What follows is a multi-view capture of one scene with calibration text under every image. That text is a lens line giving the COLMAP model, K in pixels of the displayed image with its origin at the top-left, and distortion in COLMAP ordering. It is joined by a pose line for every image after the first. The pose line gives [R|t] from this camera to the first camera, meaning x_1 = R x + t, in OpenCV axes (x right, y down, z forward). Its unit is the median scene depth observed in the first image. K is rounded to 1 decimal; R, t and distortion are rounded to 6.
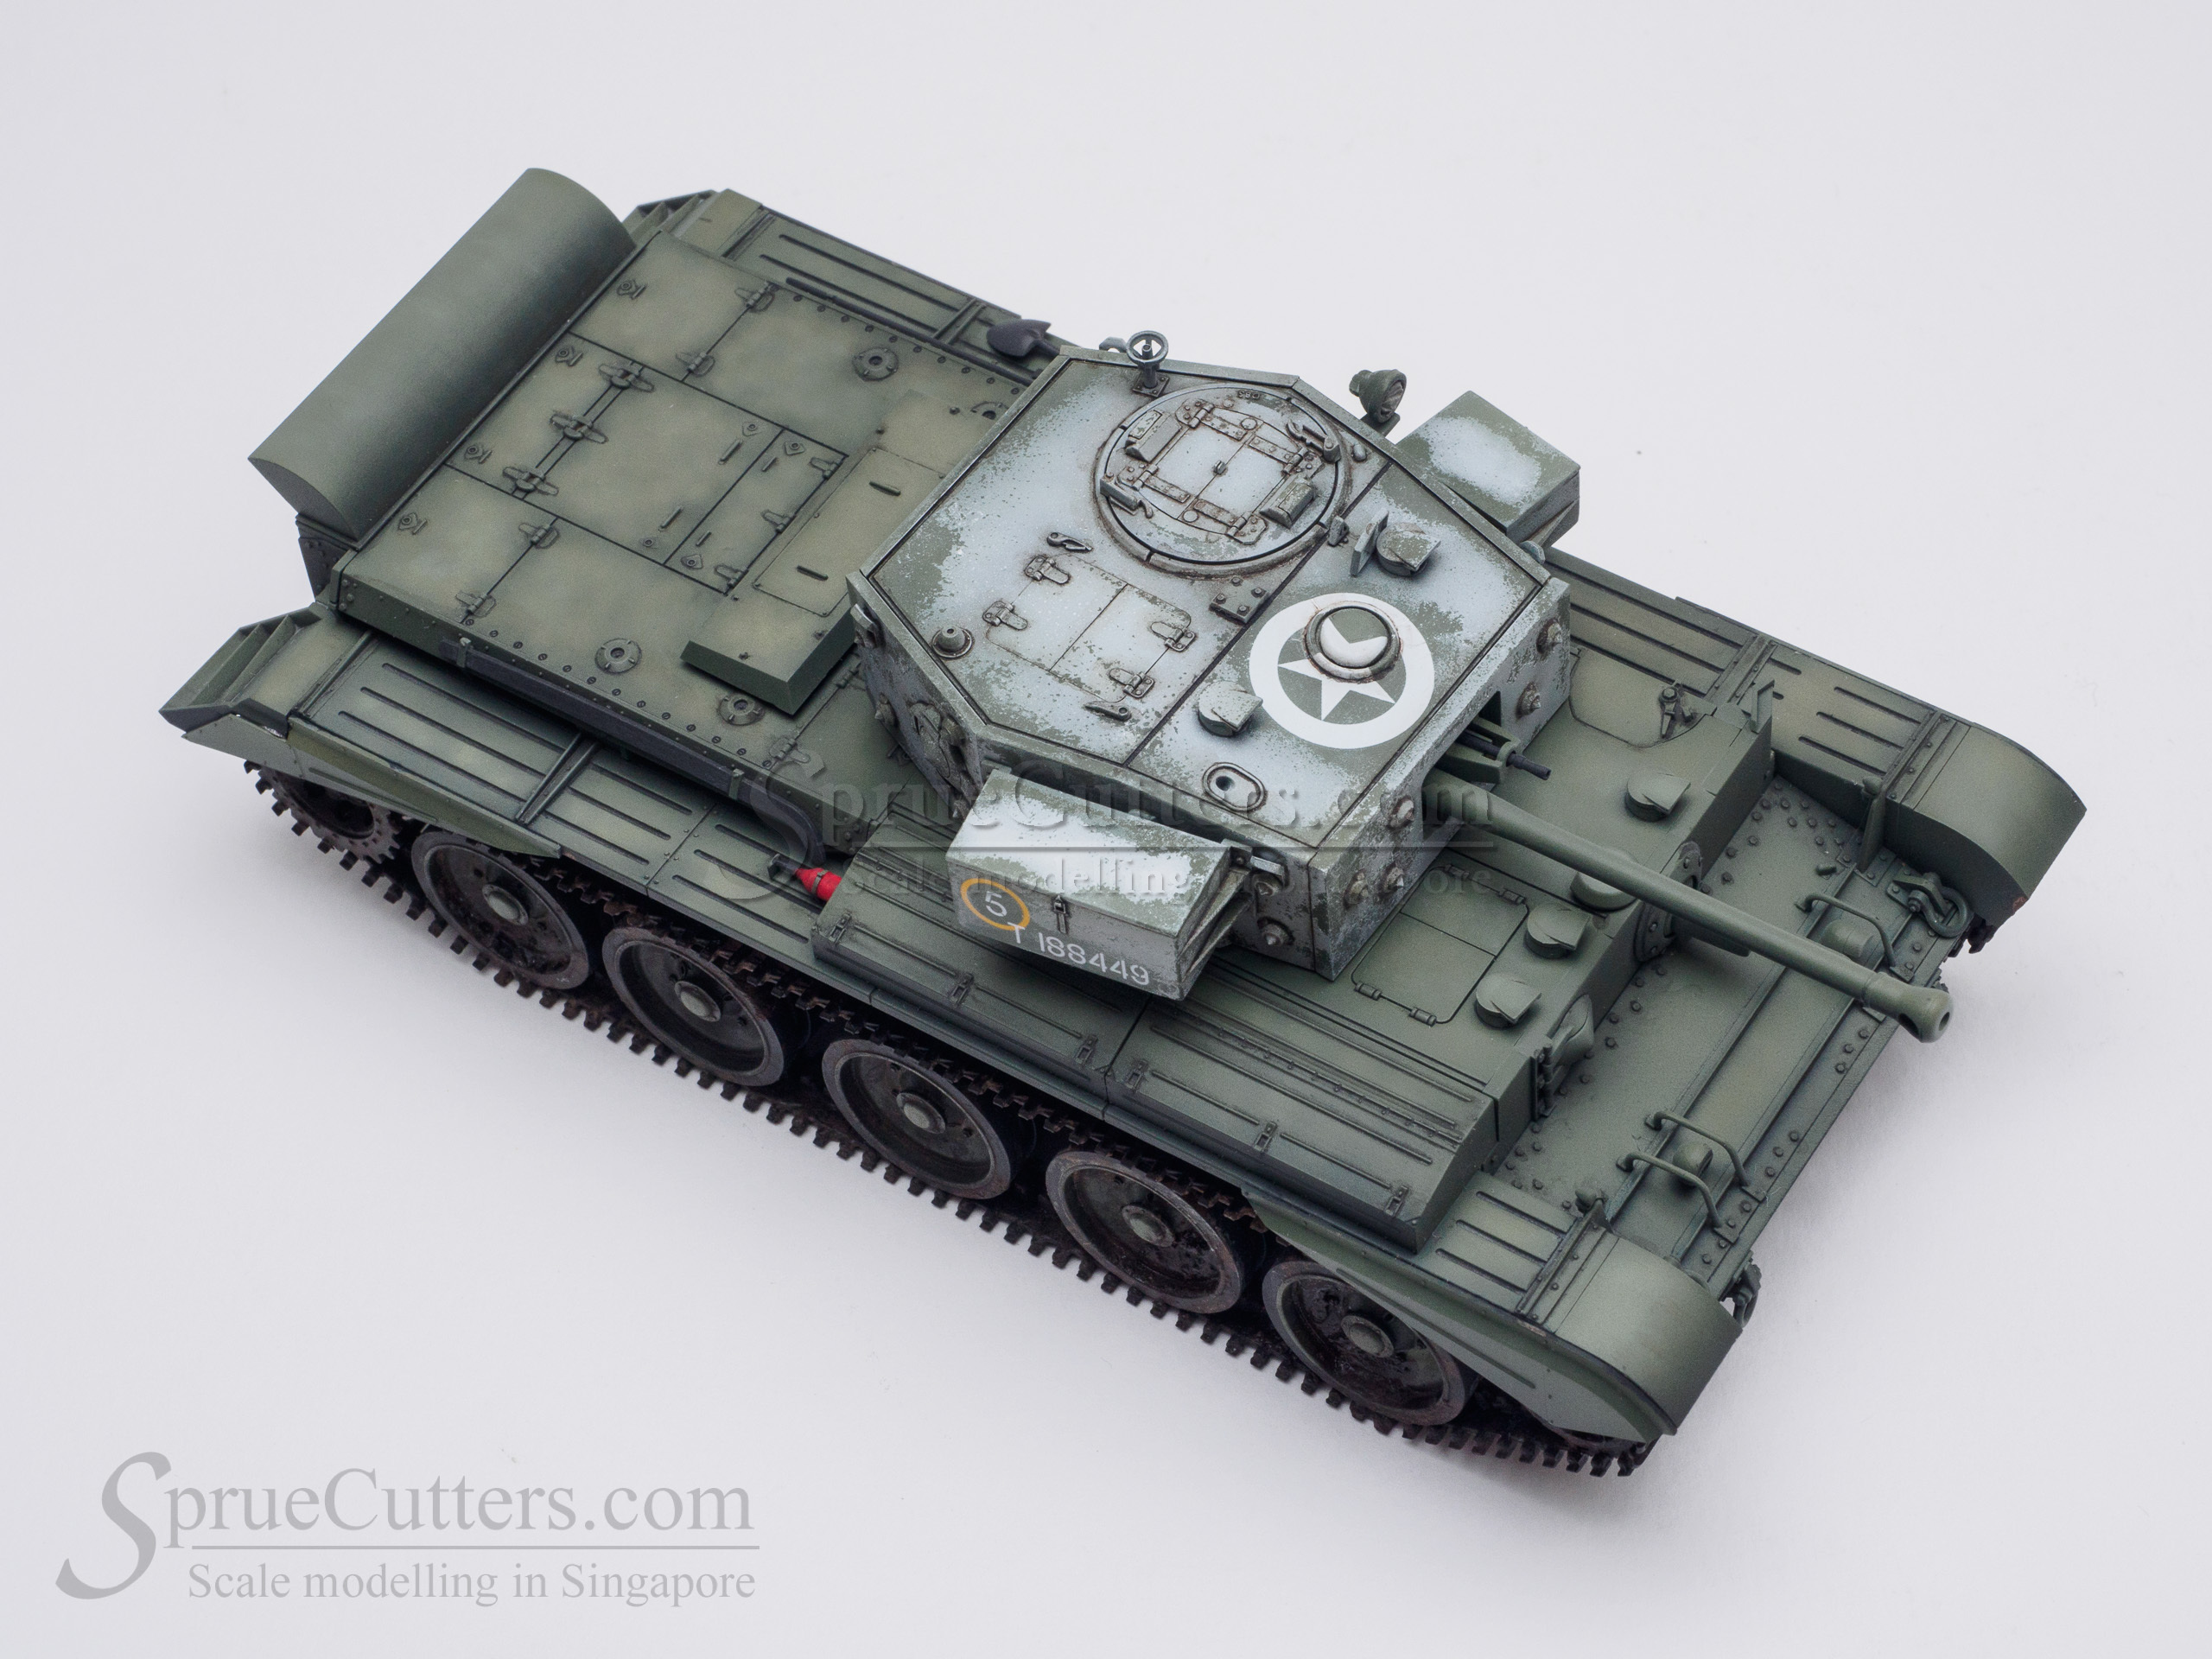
lens RADIAL K [[5204.7, 0, 1106.0], [0, 5204.7, 829.5], [0, 0, 1]] dist [0.008652, 0.360174]
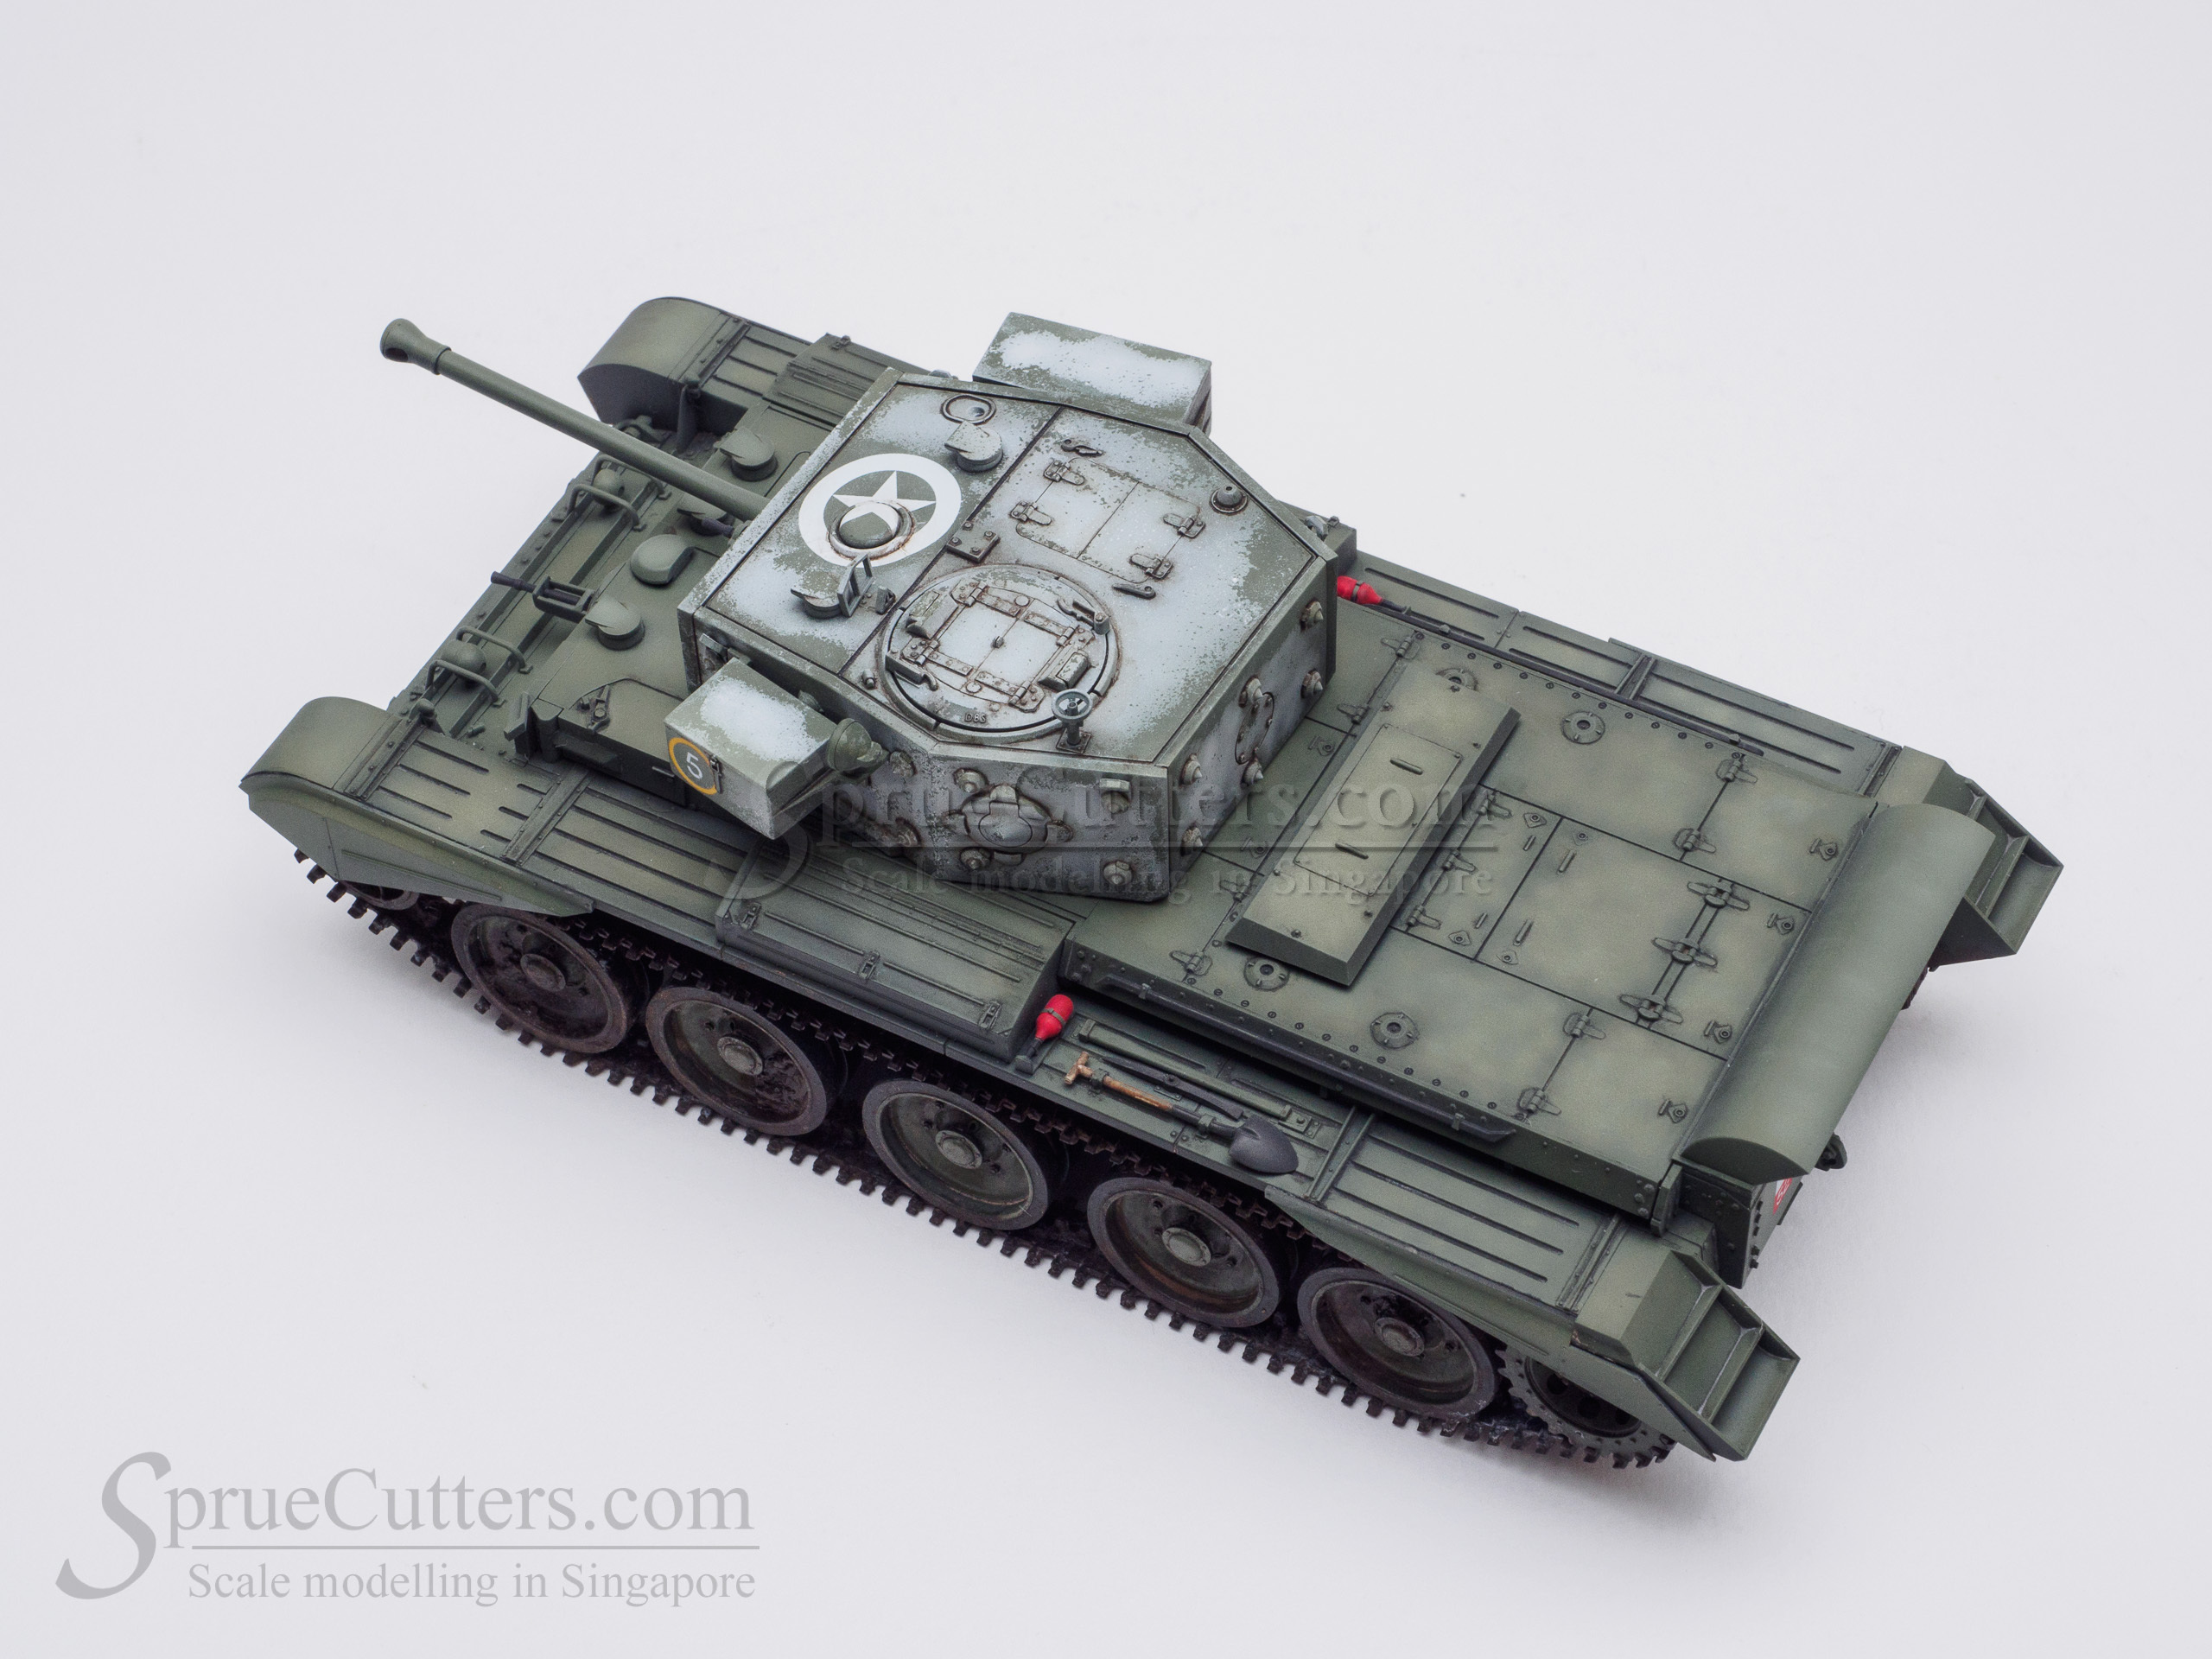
lens RADIAL K [[5204.7, 0, 1106.0], [0, 5204.7, 829.5], [0, 0, 1]] dist [0.008652, 0.360174]
pose [[-0.991774, 0.126615, 0.018765, -0.015156], [-0.008628, -0.212403, 0.977144, -1.117103], [0.127707, 0.968945, 0.211748, 0.815022]]
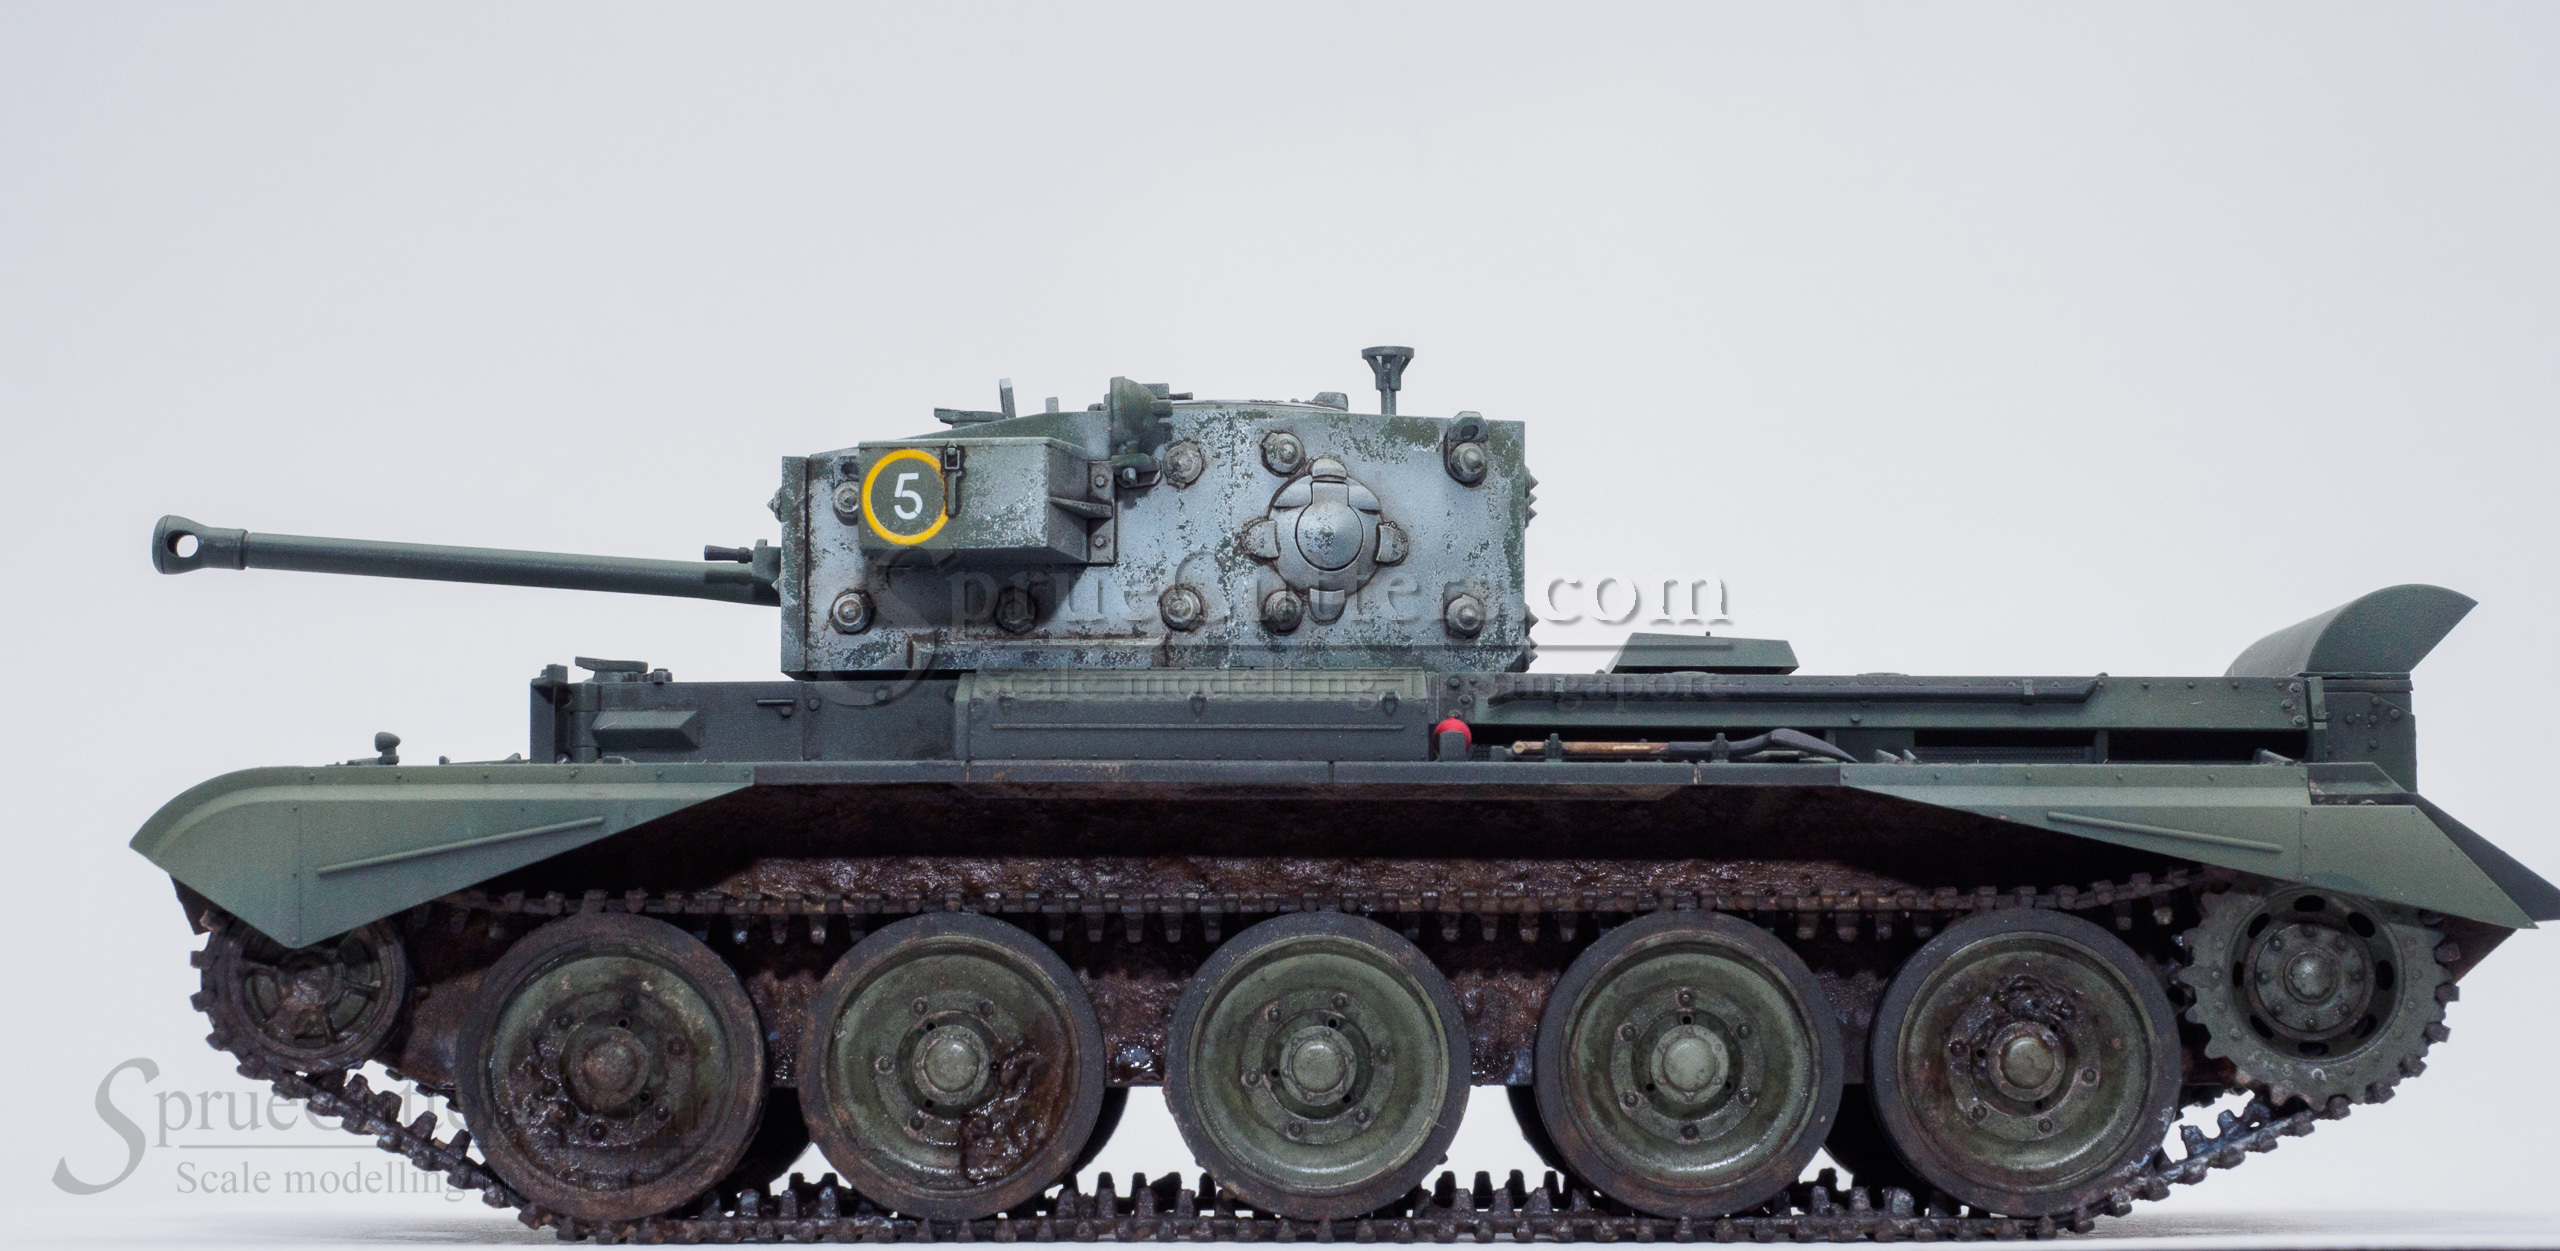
lens RADIAL K [[5825.8, 0, 1284.2], [0, 5825.8, 366.3], [0, 0, 1]] dist [-0.041782, 0.311995]
pose [[-0.834617, 0.012775, -0.550682, 0.521407], [-0.390640, 0.691106, 0.608089, -0.639230], [0.388348, 0.722640, -0.571819, 1.526621]]
